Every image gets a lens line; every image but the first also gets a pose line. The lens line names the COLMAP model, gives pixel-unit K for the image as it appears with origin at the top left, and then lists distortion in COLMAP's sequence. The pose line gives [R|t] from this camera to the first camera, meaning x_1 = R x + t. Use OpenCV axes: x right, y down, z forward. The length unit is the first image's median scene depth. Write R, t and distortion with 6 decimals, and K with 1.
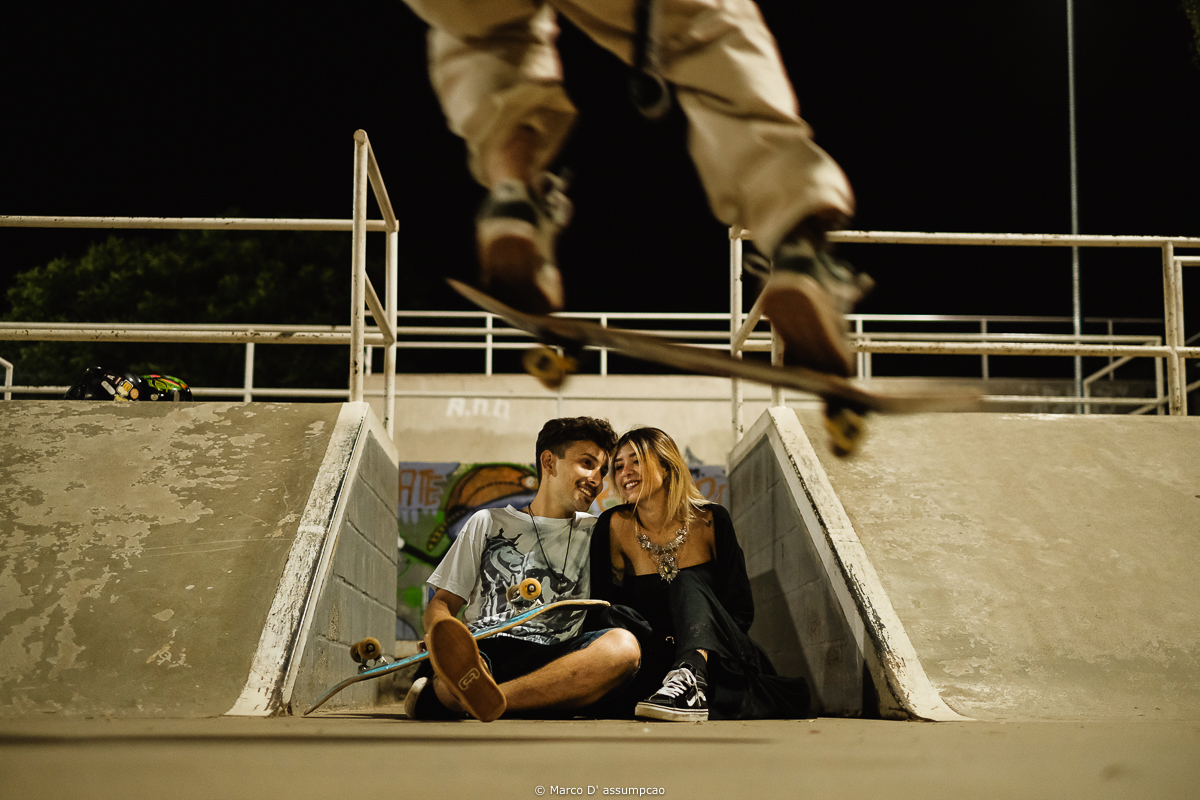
lens RADIAL K [[1865.7, 0, 600.0], [0, 1865.7, 400.0], [0, 0, 1]] dist [-0.034125, 0.014813]
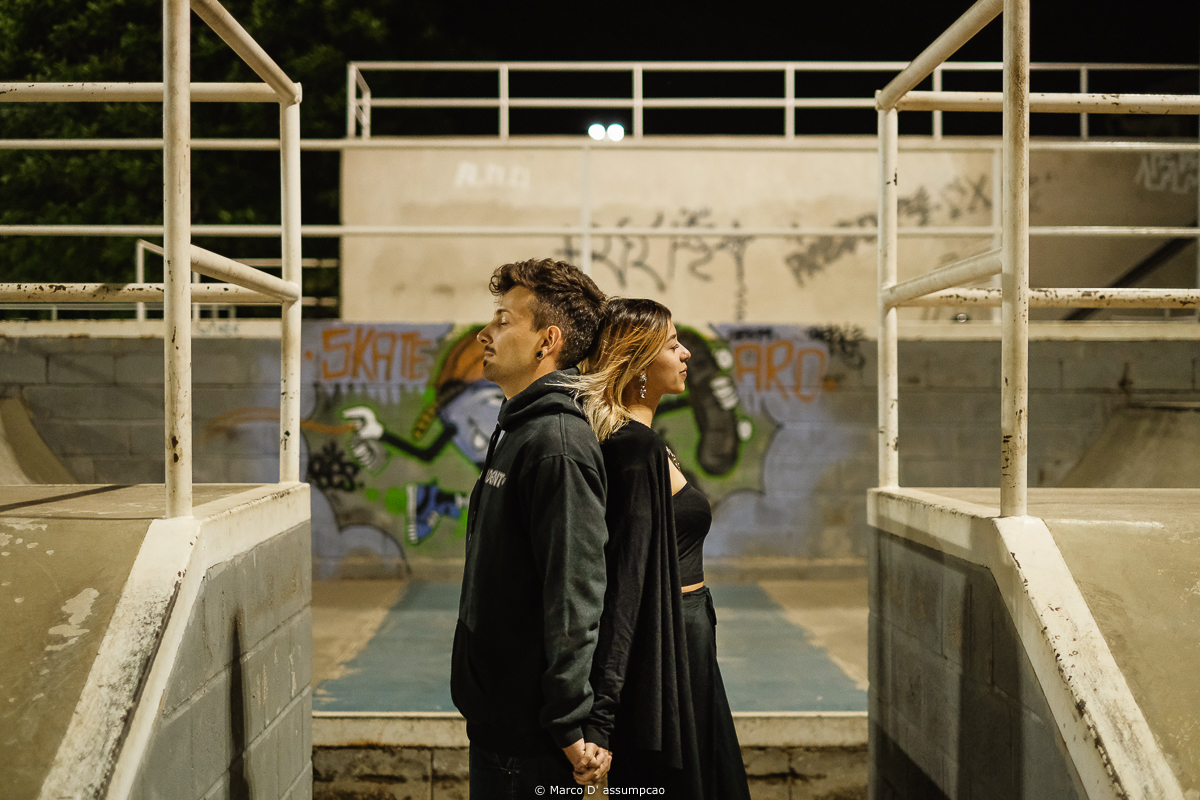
lens RADIAL K [[1865.7, 0, 600.0], [0, 1865.7, 400.0], [0, 0, 1]] dist [-0.034125, 0.014813]
pose [[0.999862, -0.004585, -0.015957, -0.004318], [0.007034, 0.987578, 0.156973, -0.053737], [0.015040, -0.157063, 0.987474, 0.252787]]
